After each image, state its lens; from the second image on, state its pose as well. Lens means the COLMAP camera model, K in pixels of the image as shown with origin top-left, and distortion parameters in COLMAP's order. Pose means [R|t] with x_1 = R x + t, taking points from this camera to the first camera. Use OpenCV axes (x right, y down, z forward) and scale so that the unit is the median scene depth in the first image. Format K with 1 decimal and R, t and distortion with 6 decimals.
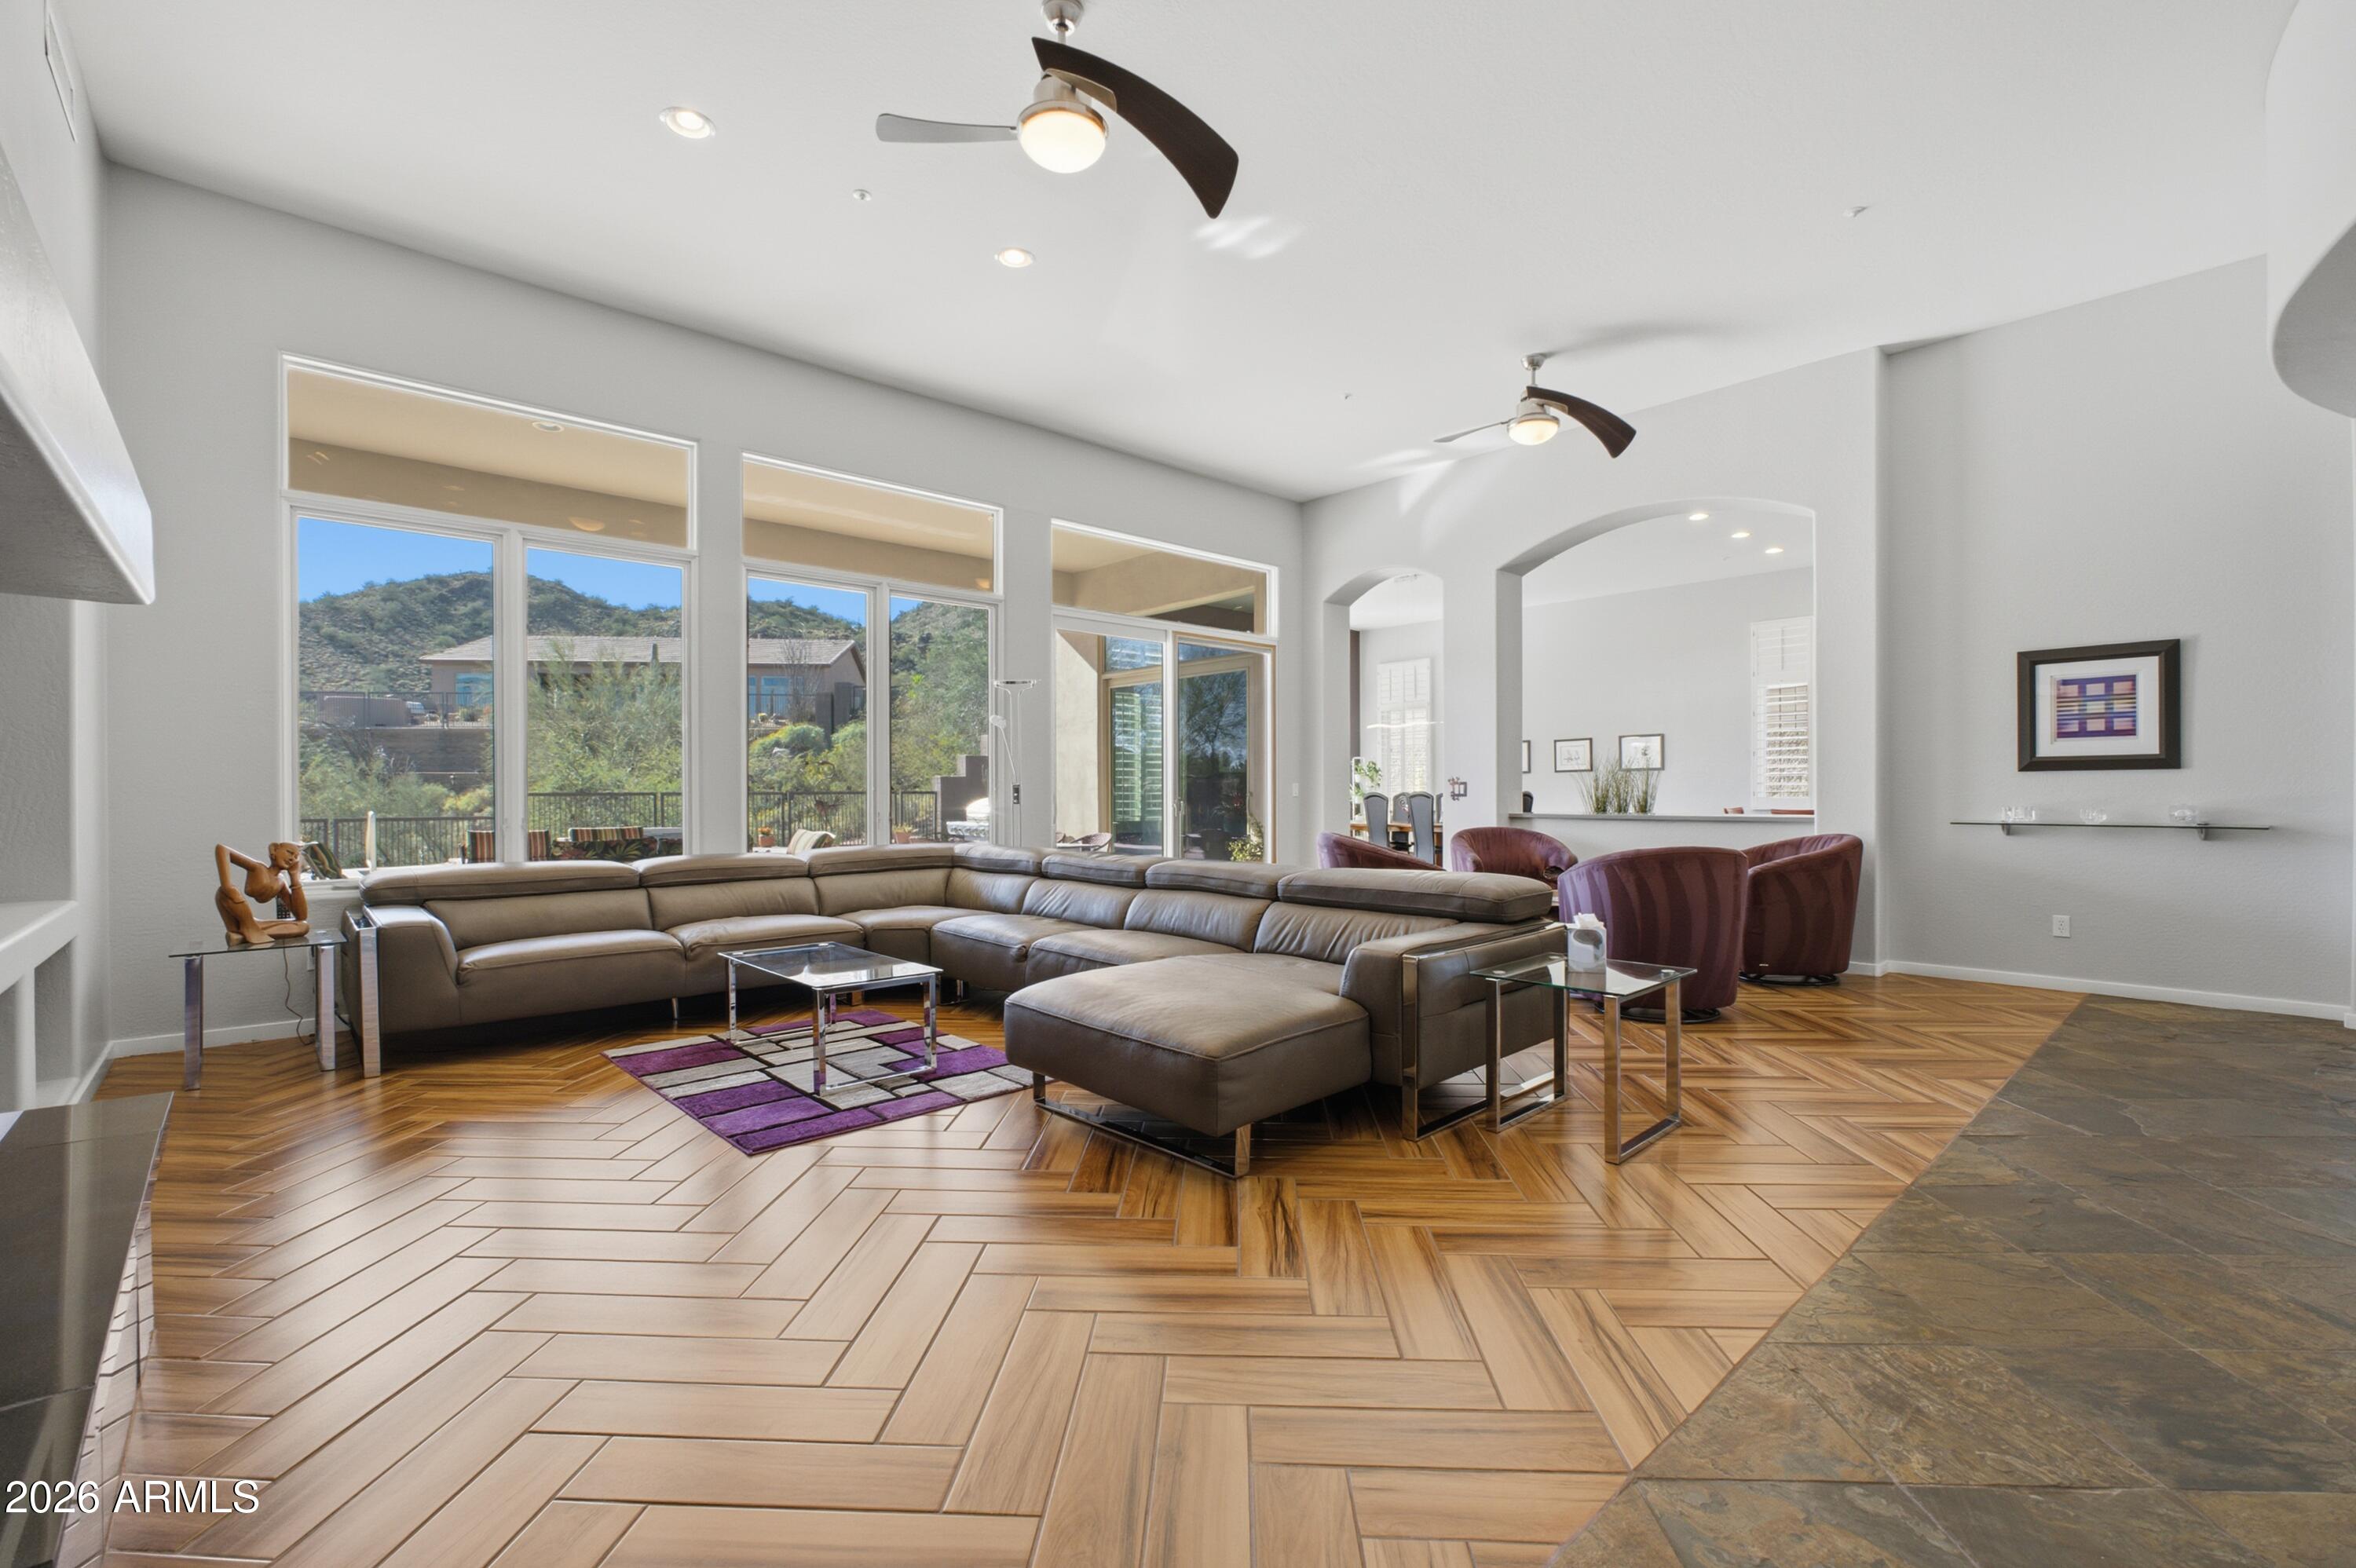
lens RADIAL K [[1003.5, 0, 1182.7], [0, 1003.5, 798.5], [0, 0, 1]] dist [-0.010741, 0.000749]
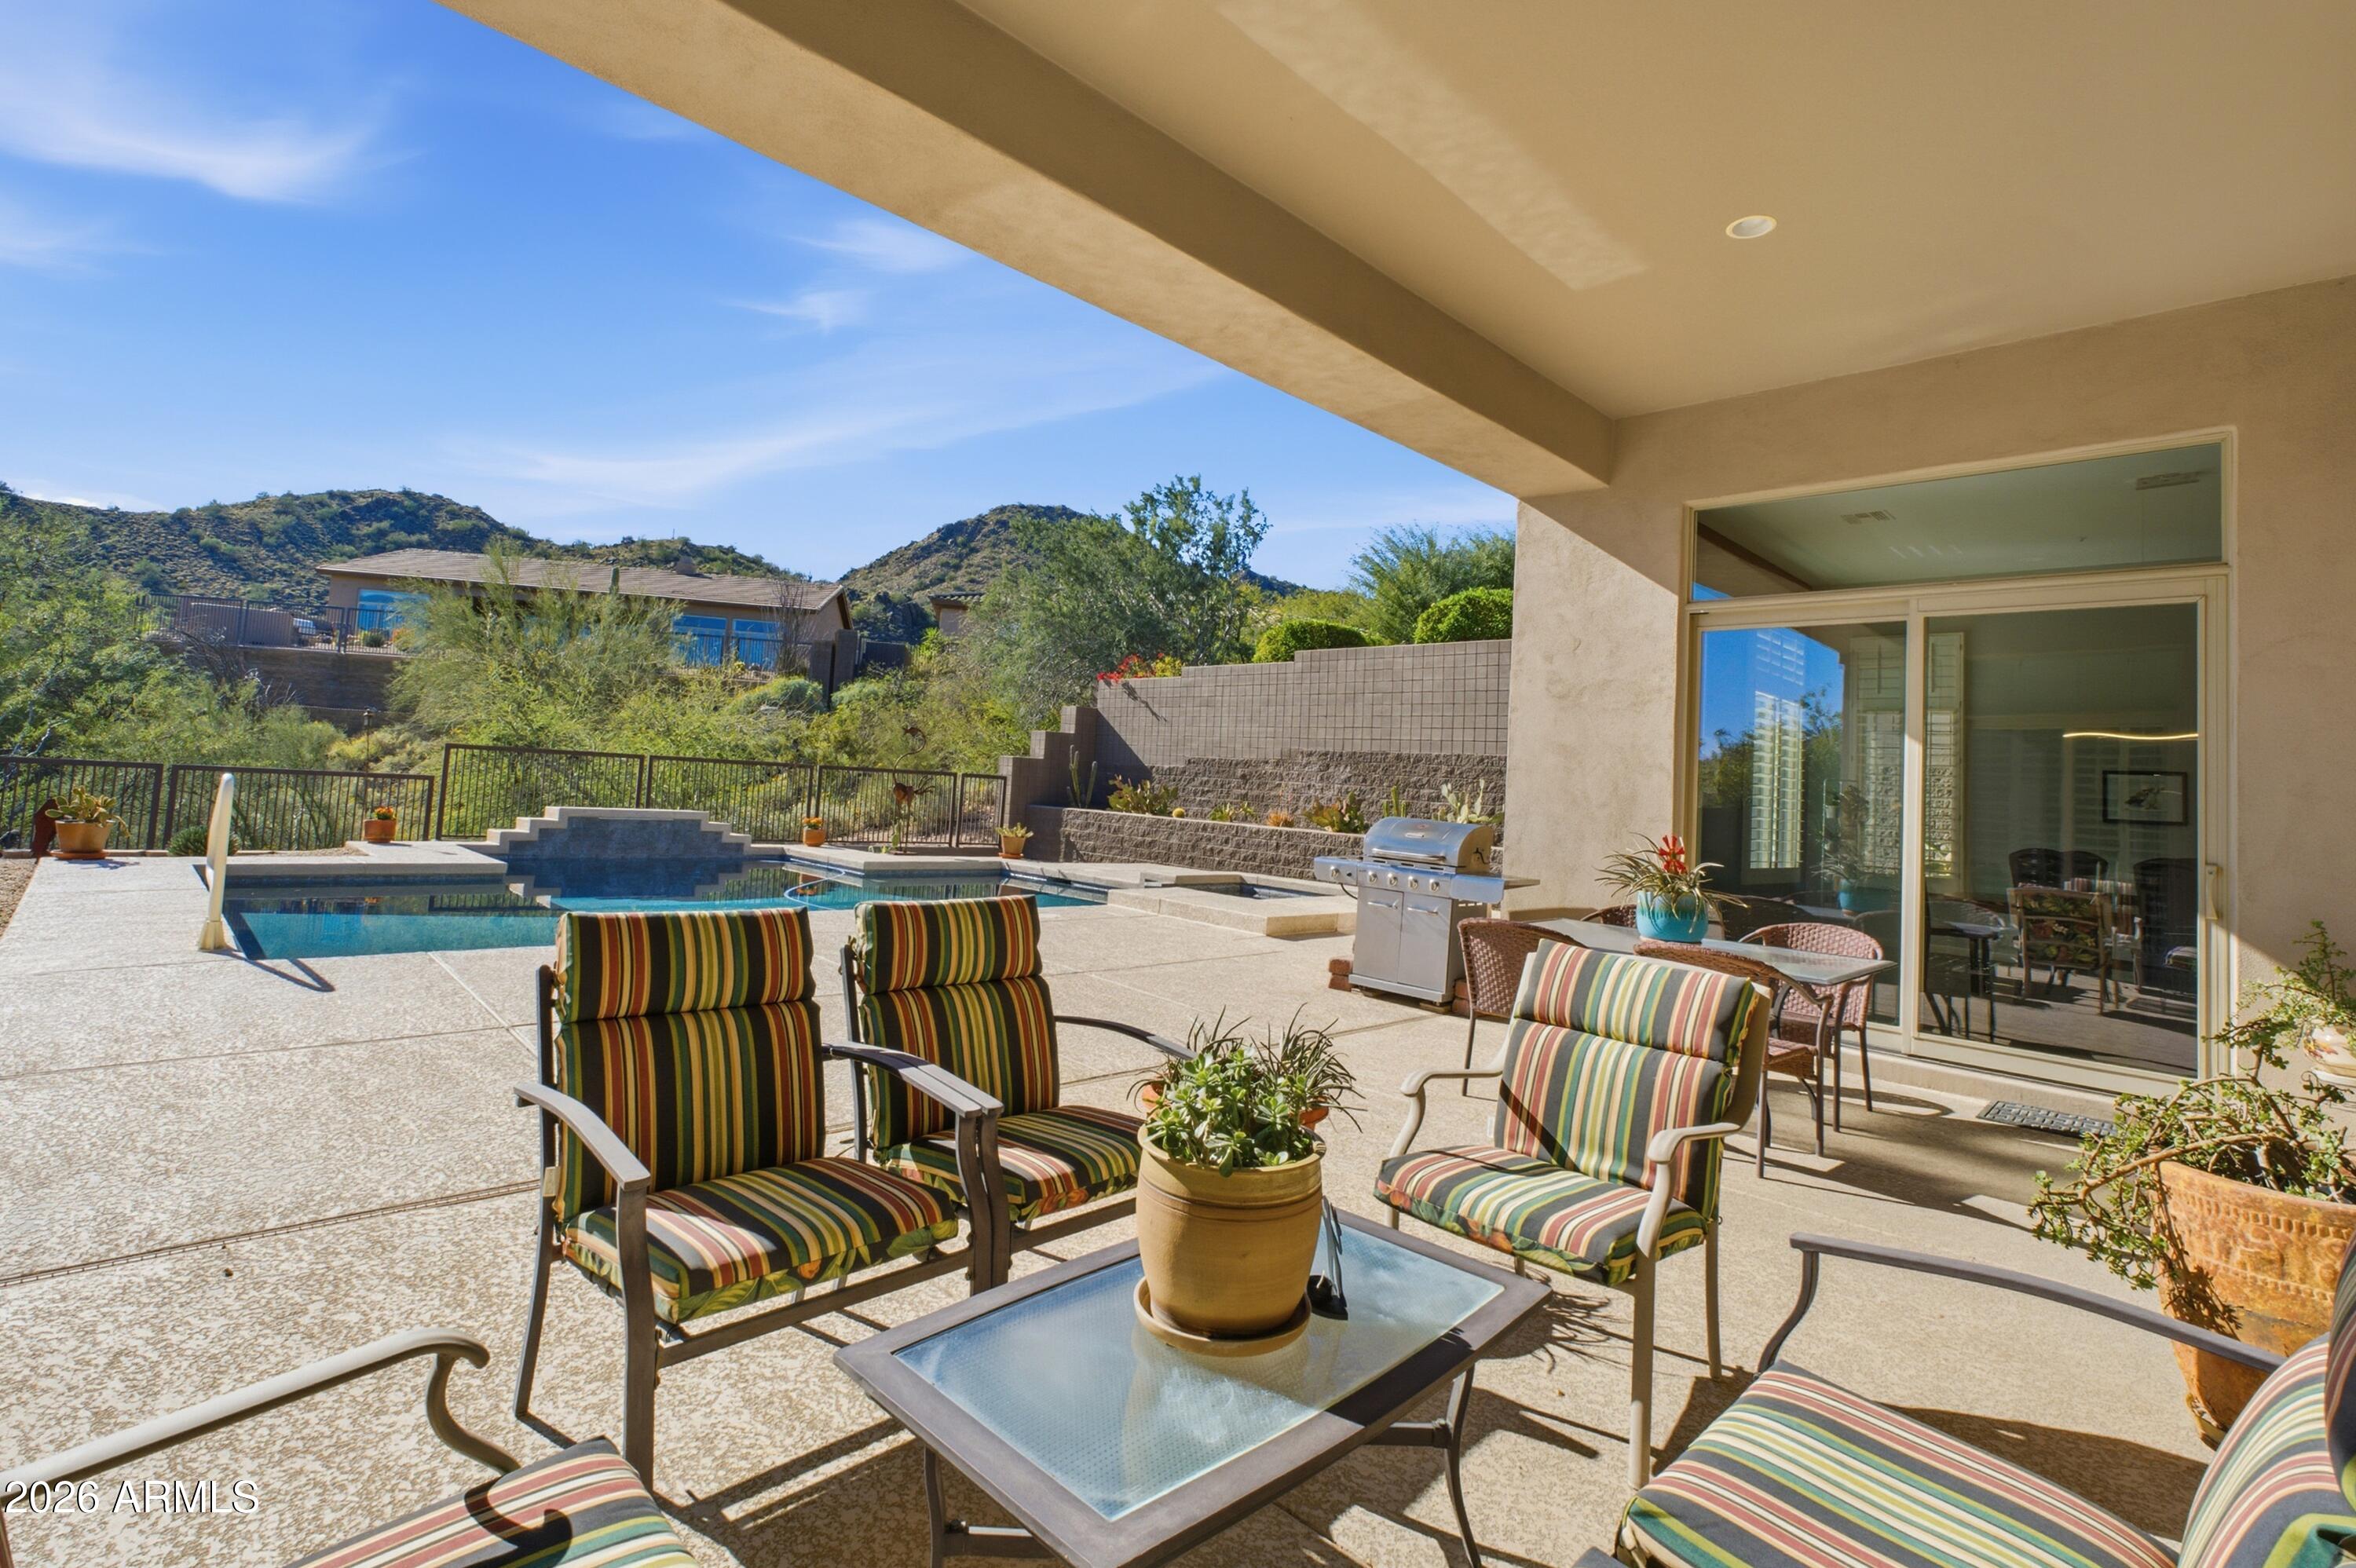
lens RADIAL K [[1003.5, 0, 1127.9], [0, 1003.5, 708.3], [0, 0, 1]] dist [-0.010741, 0.000749]
pose [[0.996769, 0.066687, 0.044774, -0.141241], [-0.063092, 0.995002, -0.077403, -0.004045], [-0.049712, 0.074328, 0.995994, 0.173912]]
